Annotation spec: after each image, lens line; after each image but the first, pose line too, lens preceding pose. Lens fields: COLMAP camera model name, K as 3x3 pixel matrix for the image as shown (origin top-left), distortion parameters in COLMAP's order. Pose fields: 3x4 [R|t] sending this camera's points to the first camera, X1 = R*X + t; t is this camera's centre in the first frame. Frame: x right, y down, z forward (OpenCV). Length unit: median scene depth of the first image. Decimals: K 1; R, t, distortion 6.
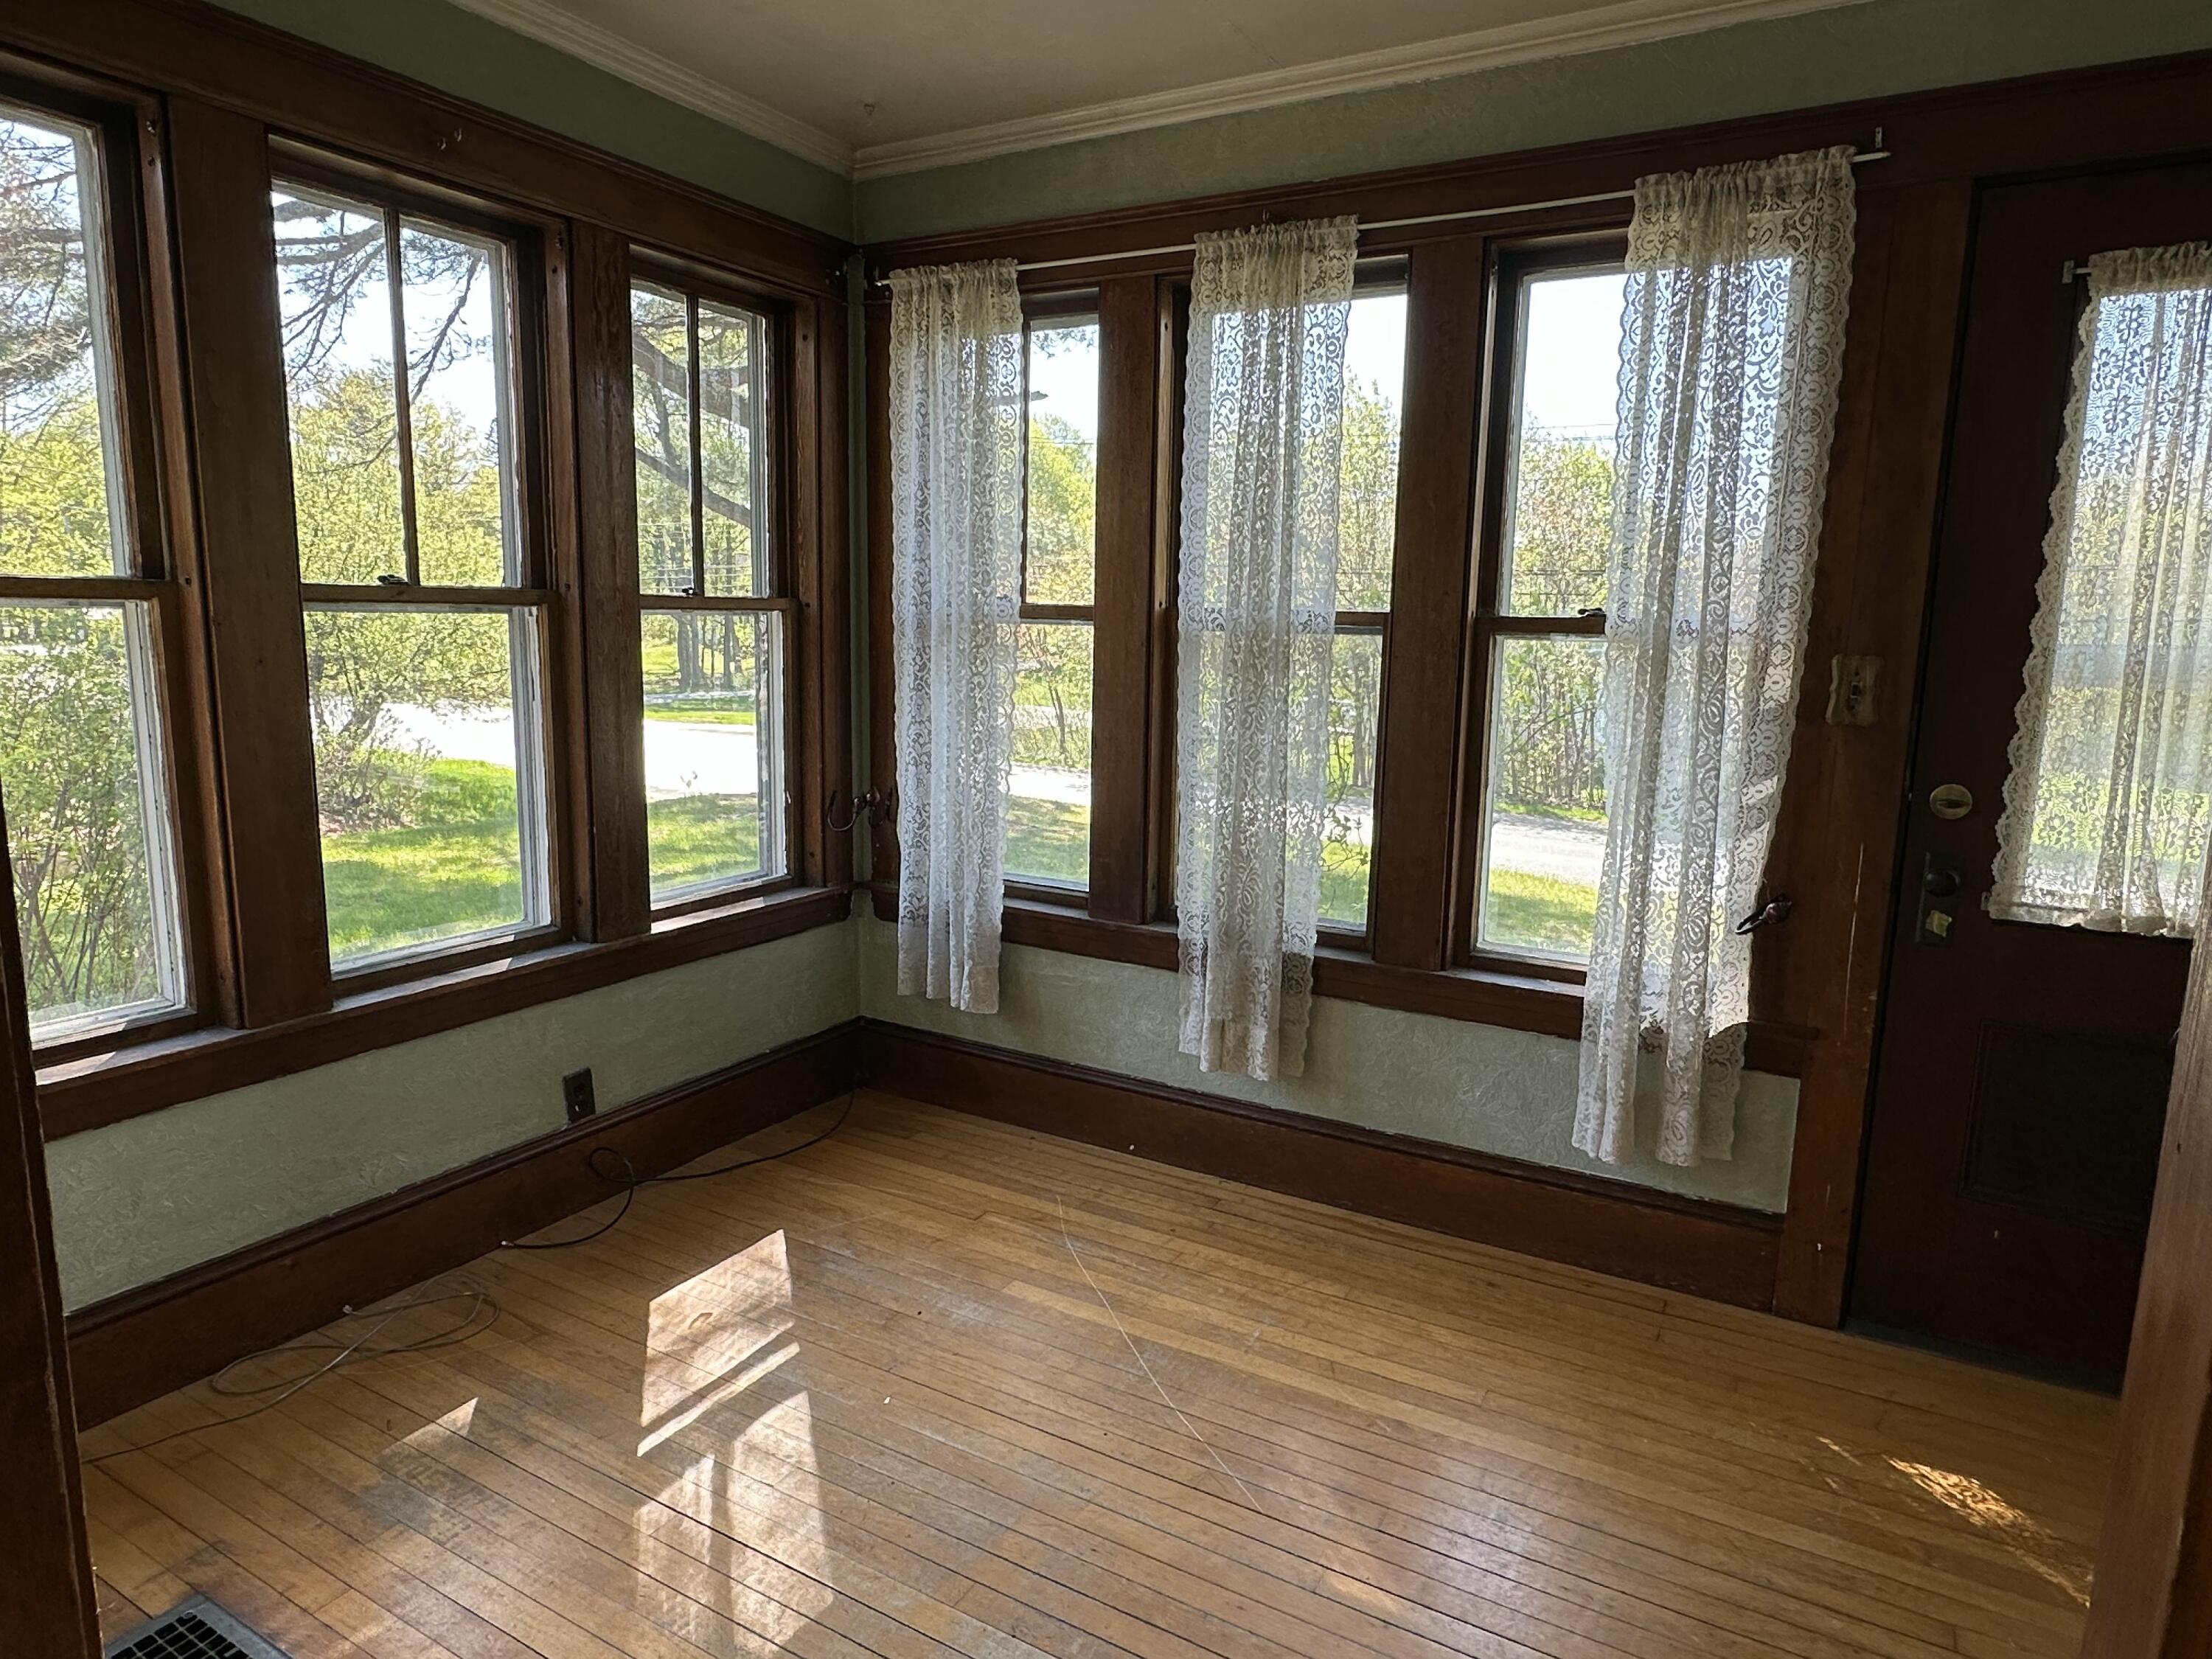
lens RADIAL K [[1330.4, 0, 1106.4], [0, 1330.4, 843.0], [0, 0, 1]] dist [-0.001649, 0.000419]
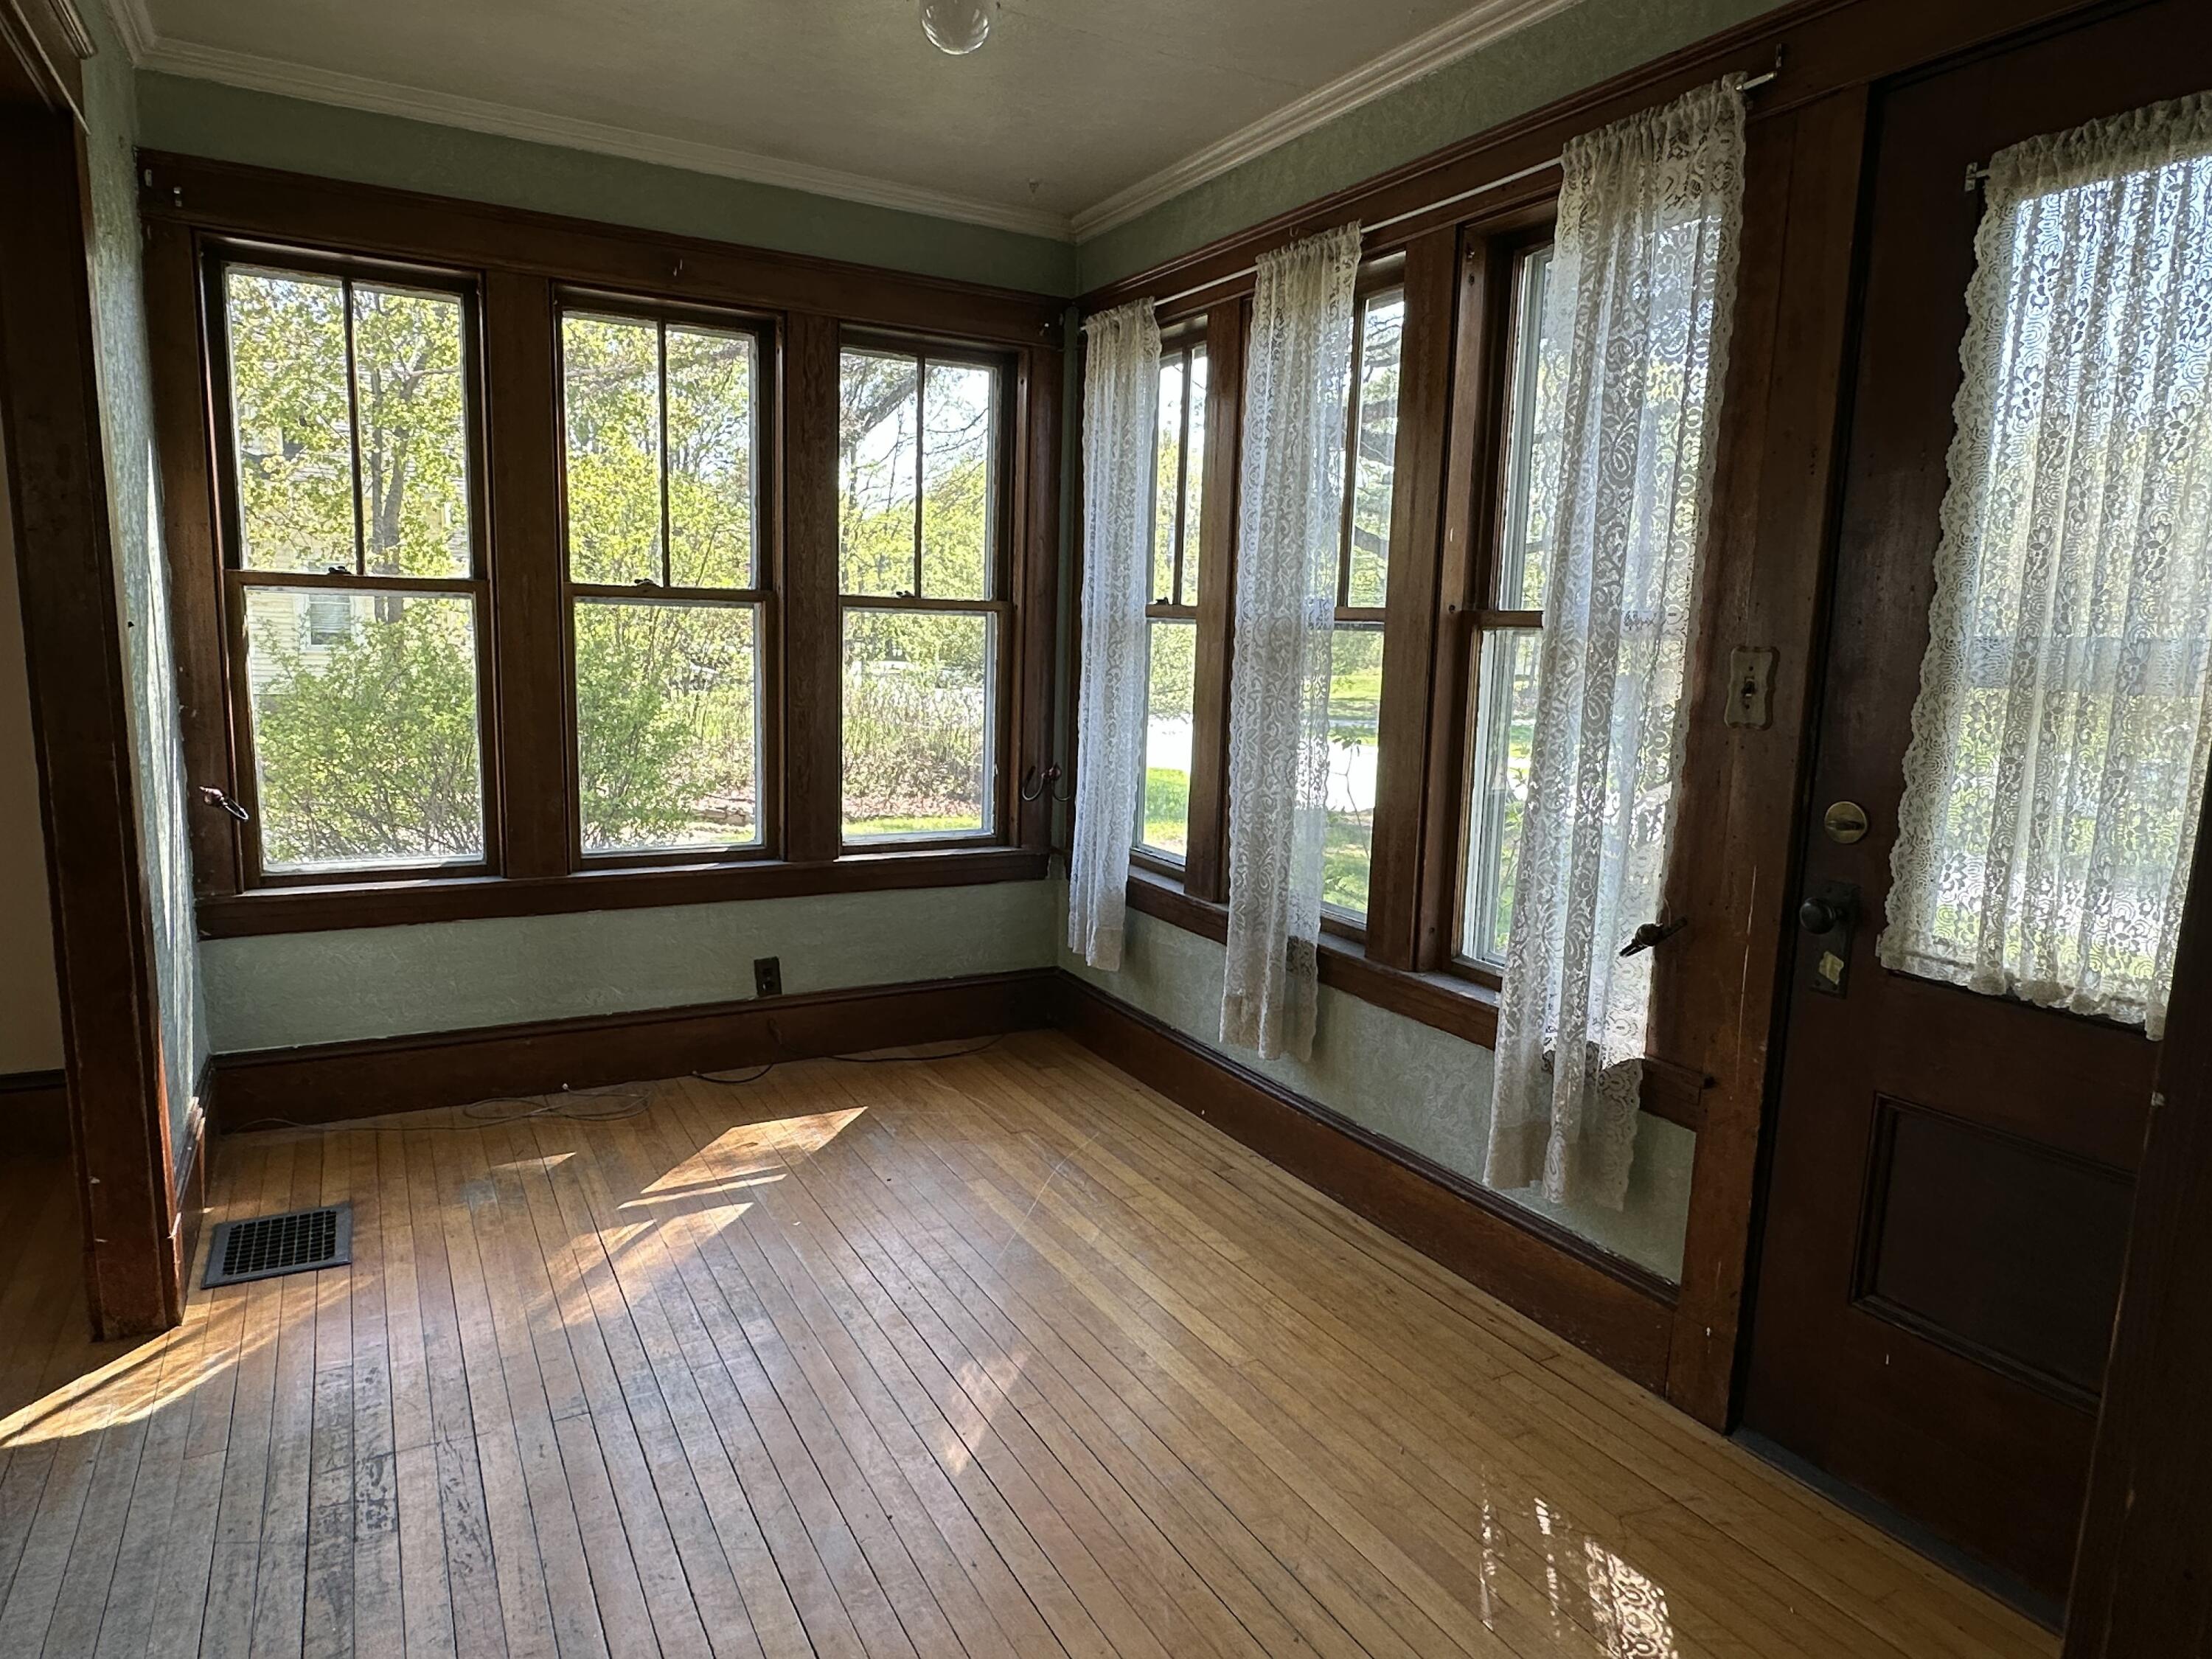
lens RADIAL K [[1340.3, 0, 1103.0], [0, 1340.3, 843.8], [0, 0, 1]] dist [0.000959, -0.001419]
pose [[0.854391, 0.087803, -0.512159, 0.587975], [-0.099207, 0.995054, 0.005090, 0.021220], [0.510073, 0.046461, 0.858875, 0.032999]]
